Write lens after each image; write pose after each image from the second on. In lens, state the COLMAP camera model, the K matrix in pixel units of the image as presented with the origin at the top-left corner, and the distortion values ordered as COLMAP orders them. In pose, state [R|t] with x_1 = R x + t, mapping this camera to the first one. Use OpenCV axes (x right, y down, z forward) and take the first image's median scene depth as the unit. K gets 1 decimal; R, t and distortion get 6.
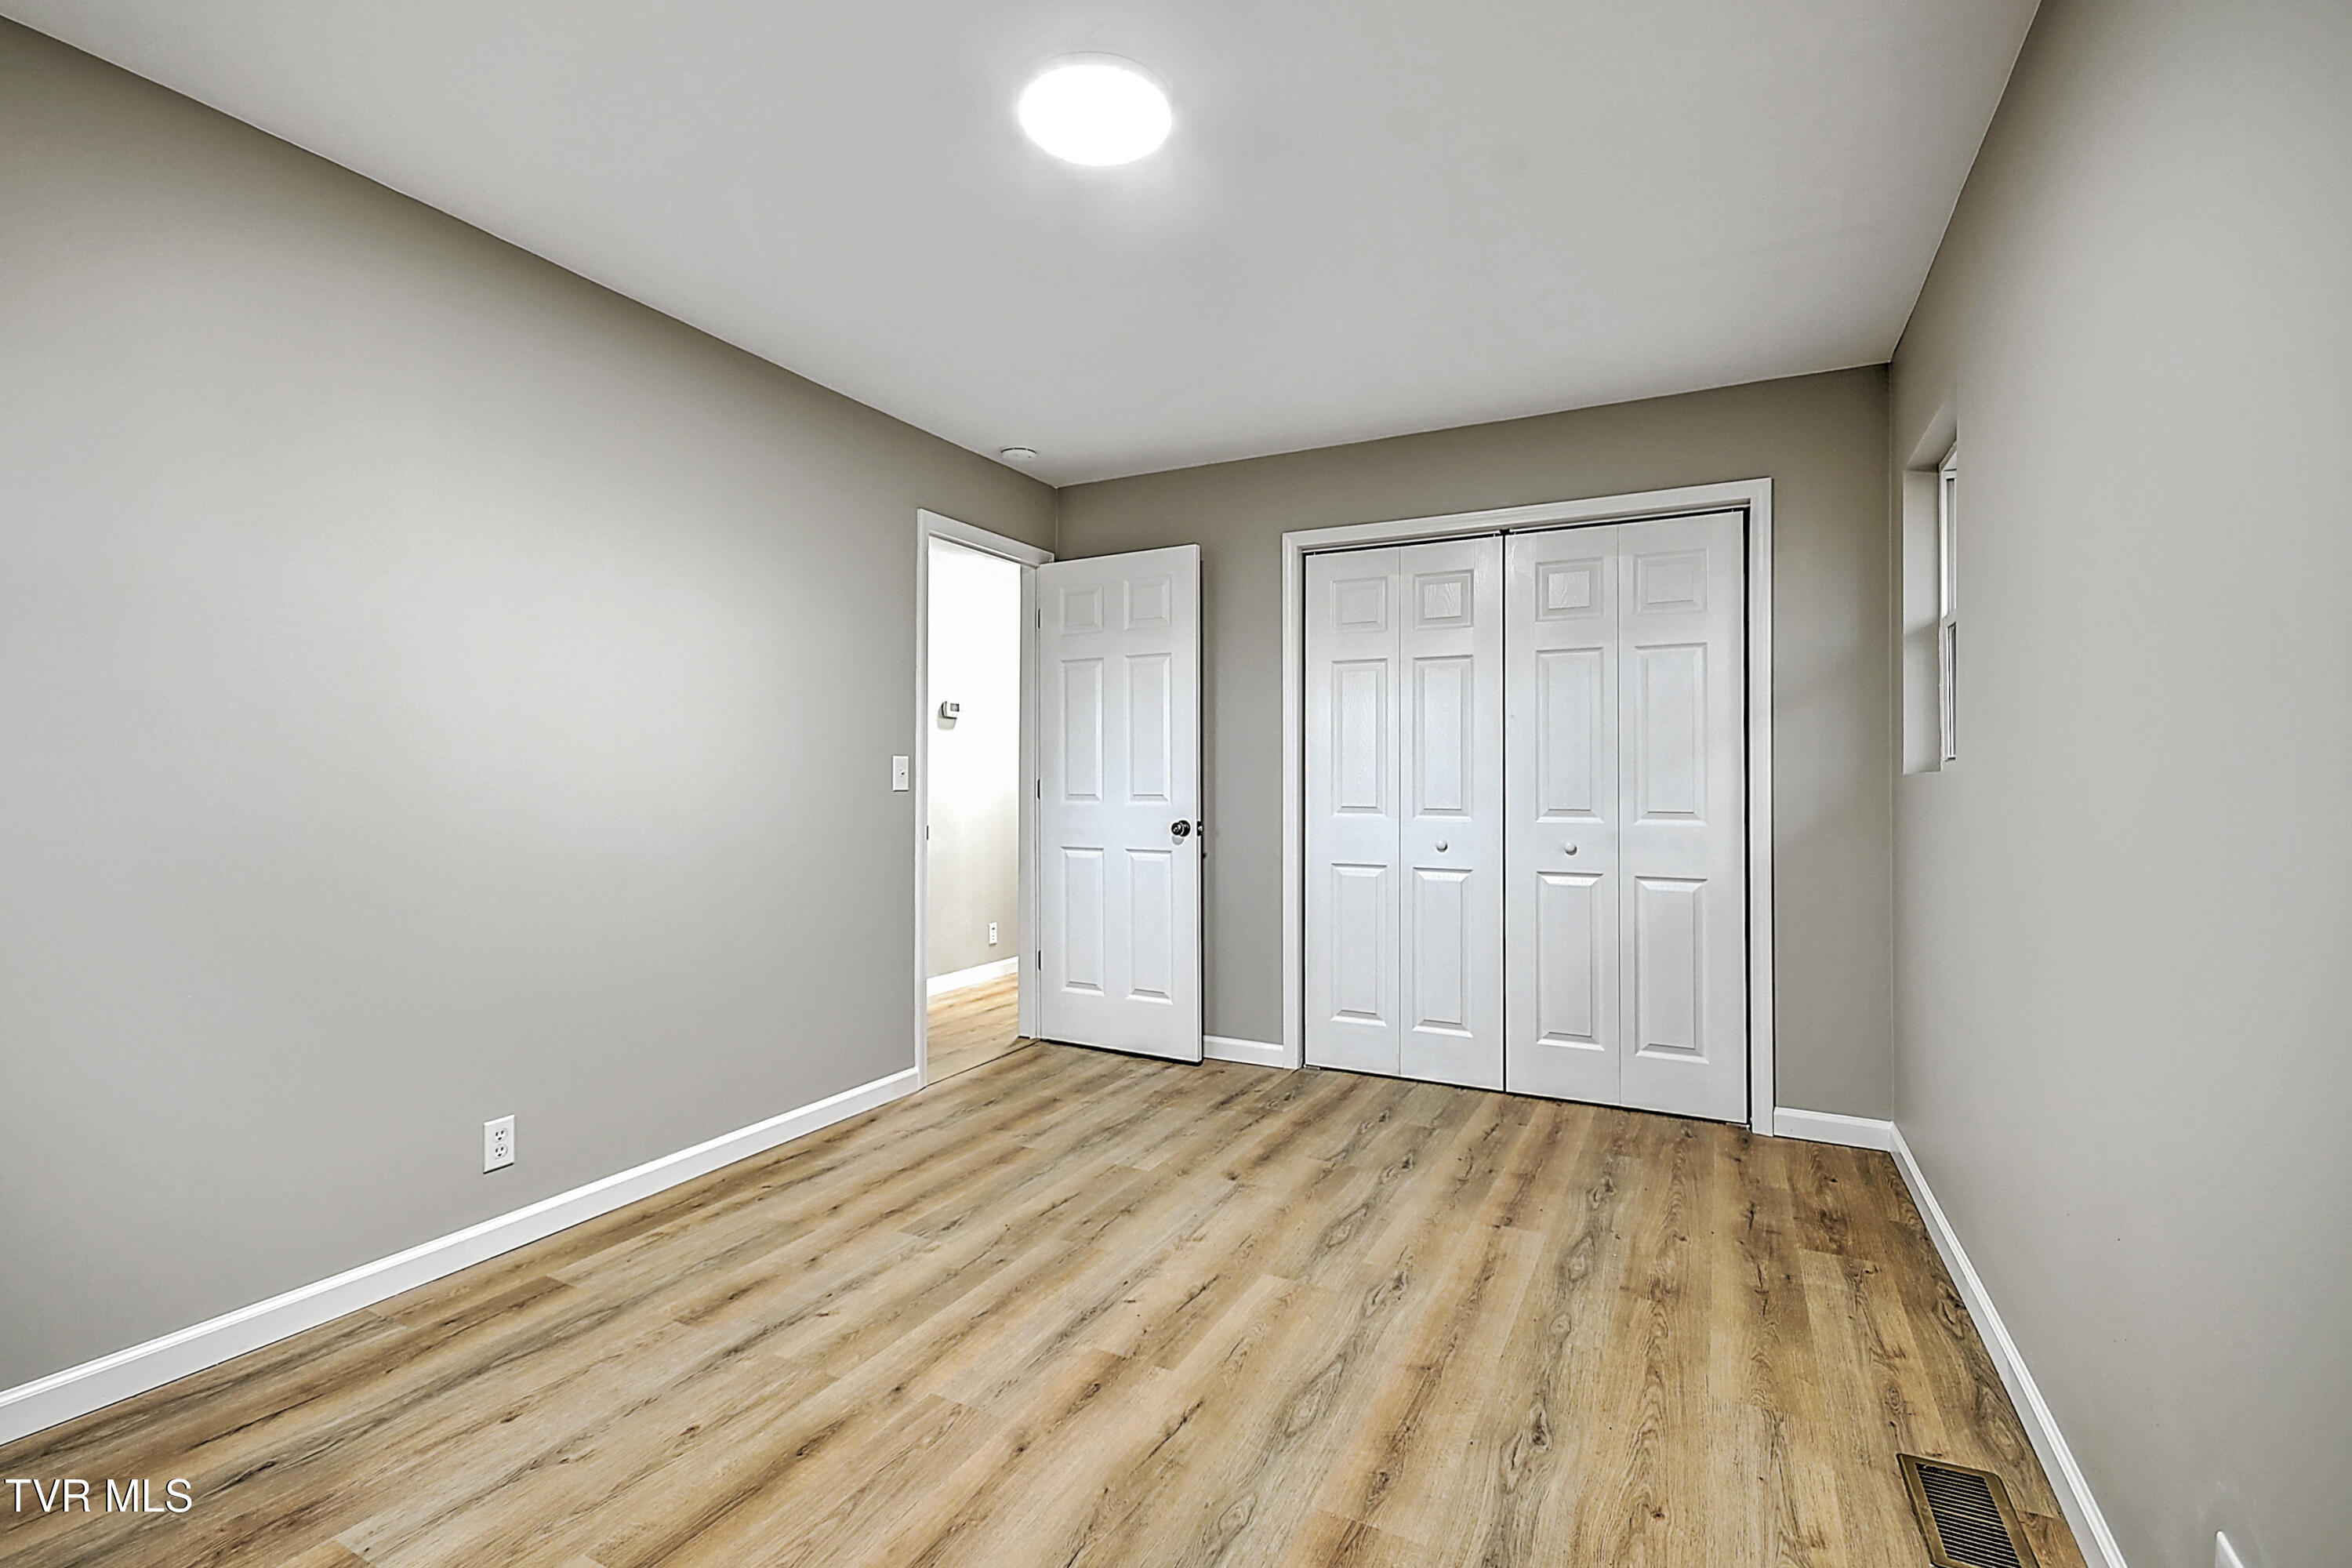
lens RADIAL K [[1043.3, 0, 1176.0], [0, 1043.3, 784.0], [0, 0, 1]] dist [0.013259, -0.006966]
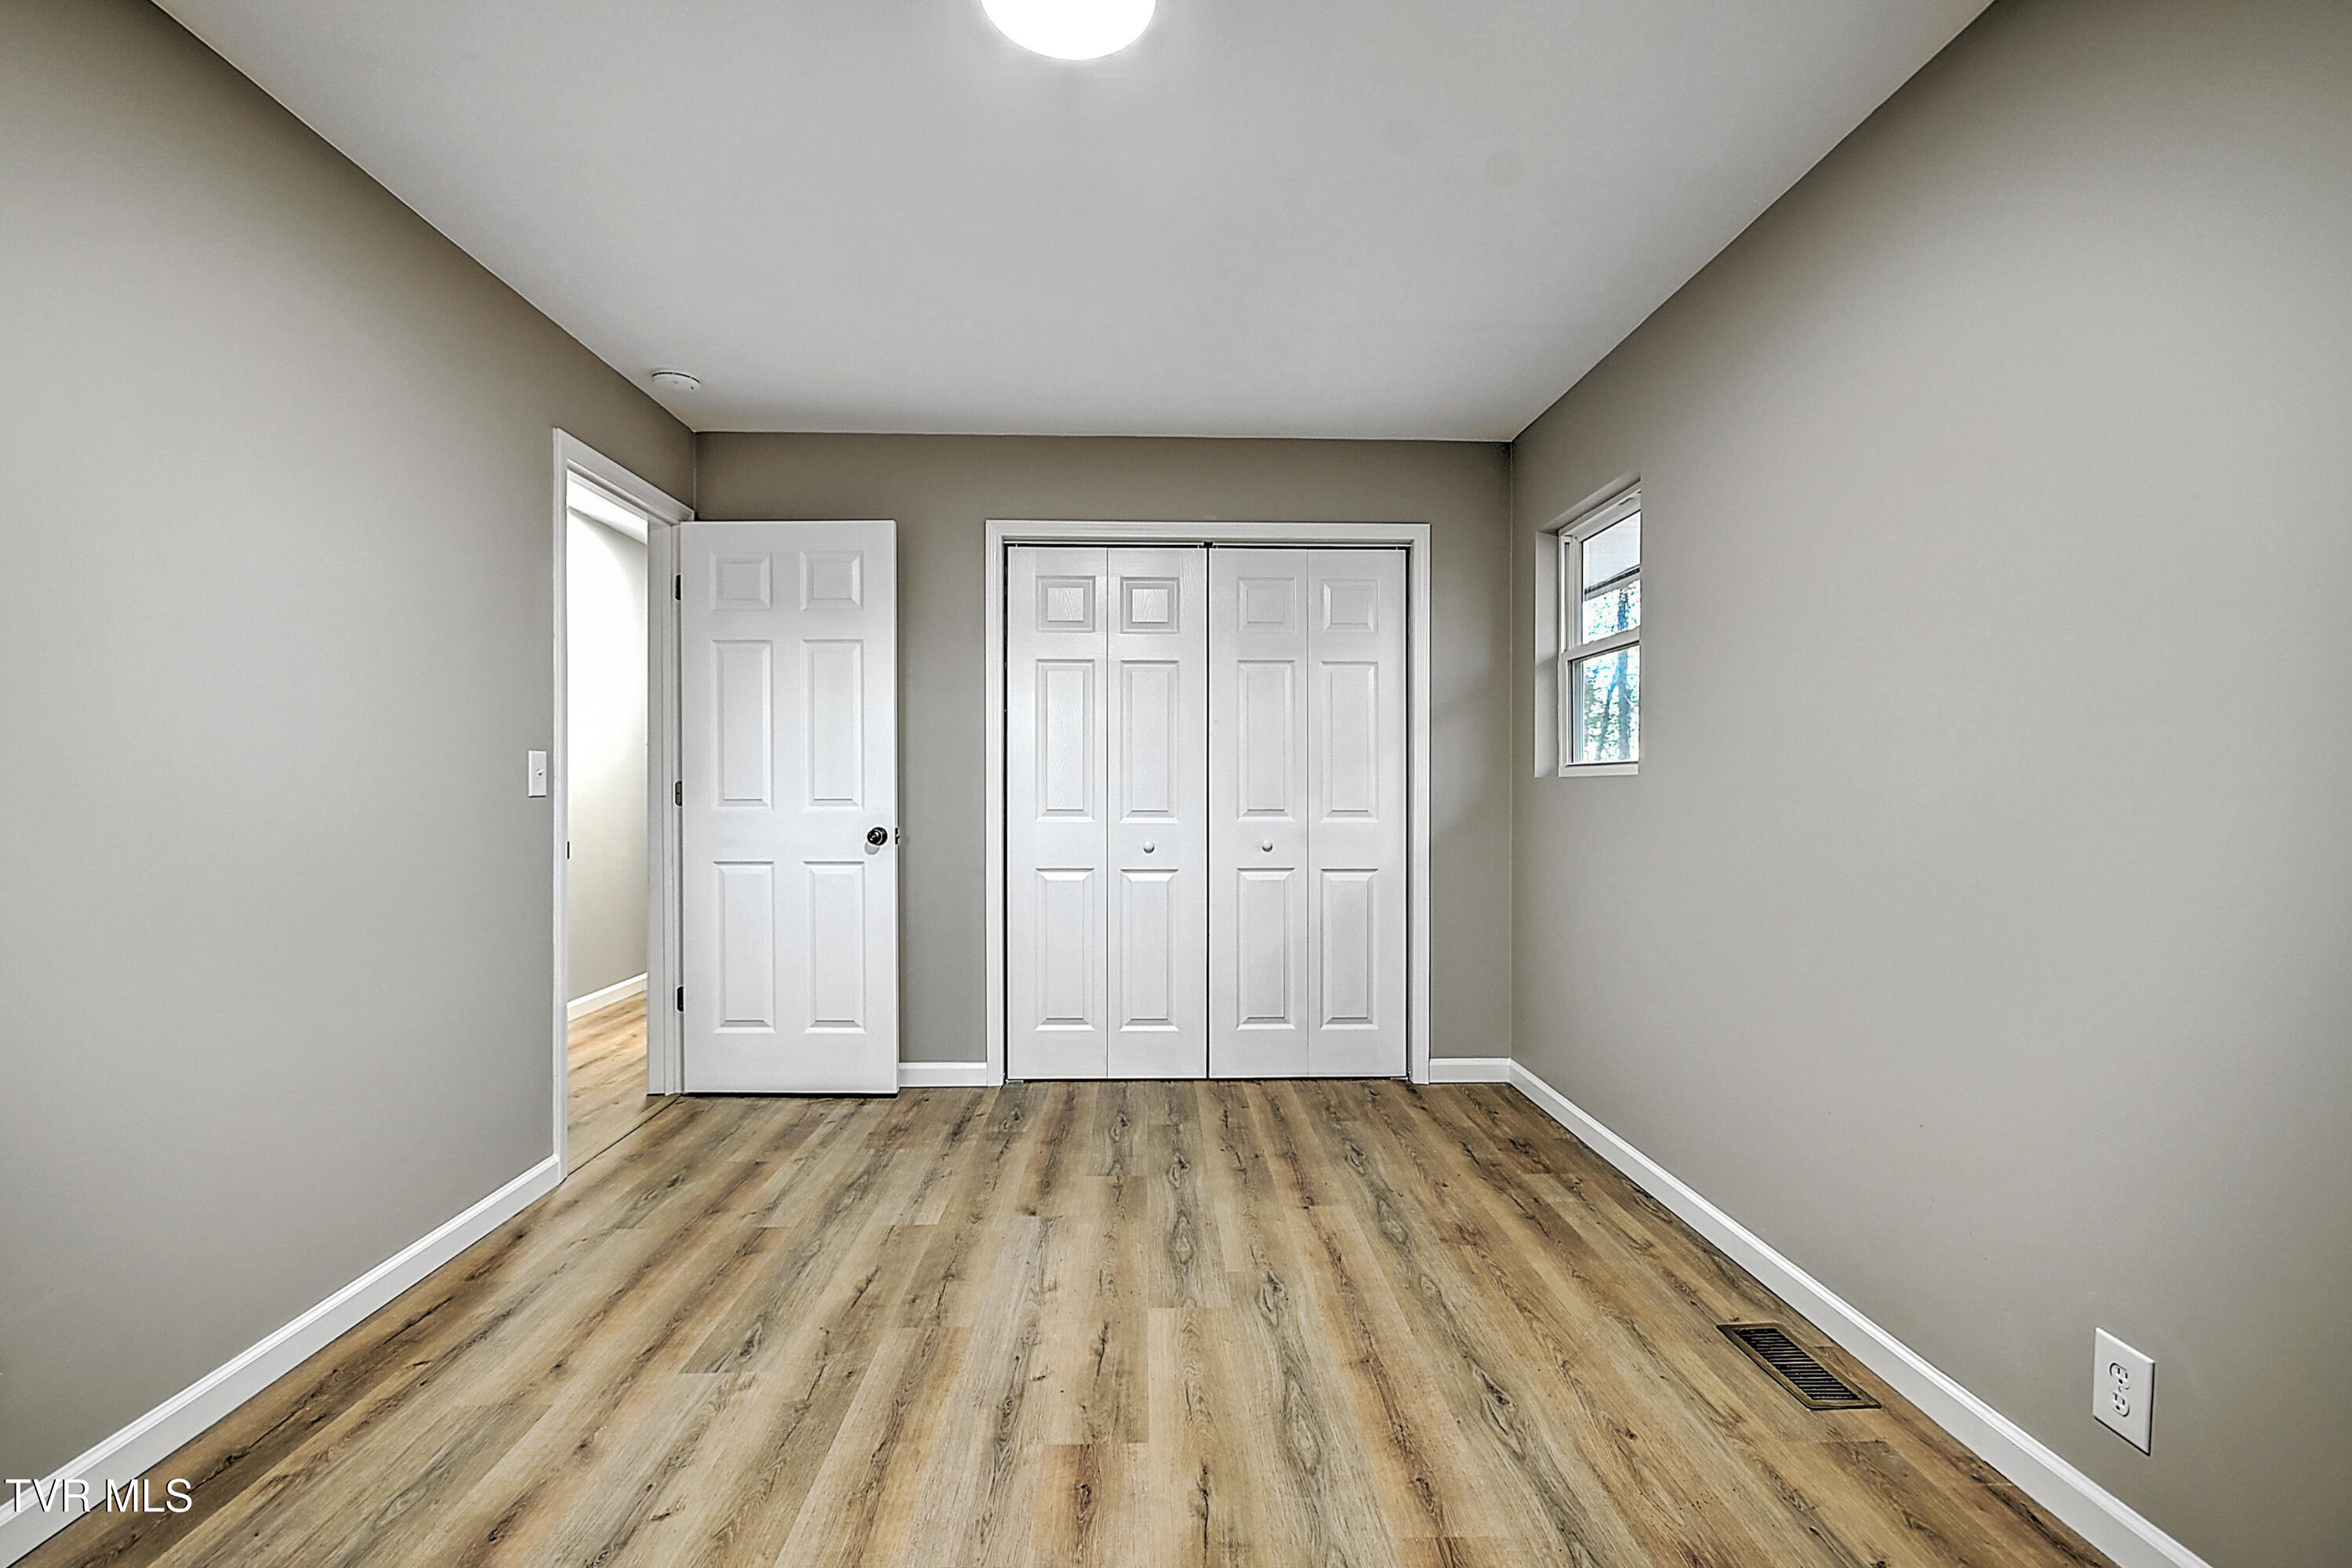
lens RADIAL K [[1017.7, 0, 1178.1], [0, 1017.7, 799.8], [0, 0, 1]] dist [0.006977, 0.000889]
pose [[0.875895, -0.008190, 0.482432, -0.303264], [0.002306, 0.999916, 0.012788, 0.000726], [-0.482496, -0.010088, 0.875840, 0.176080]]
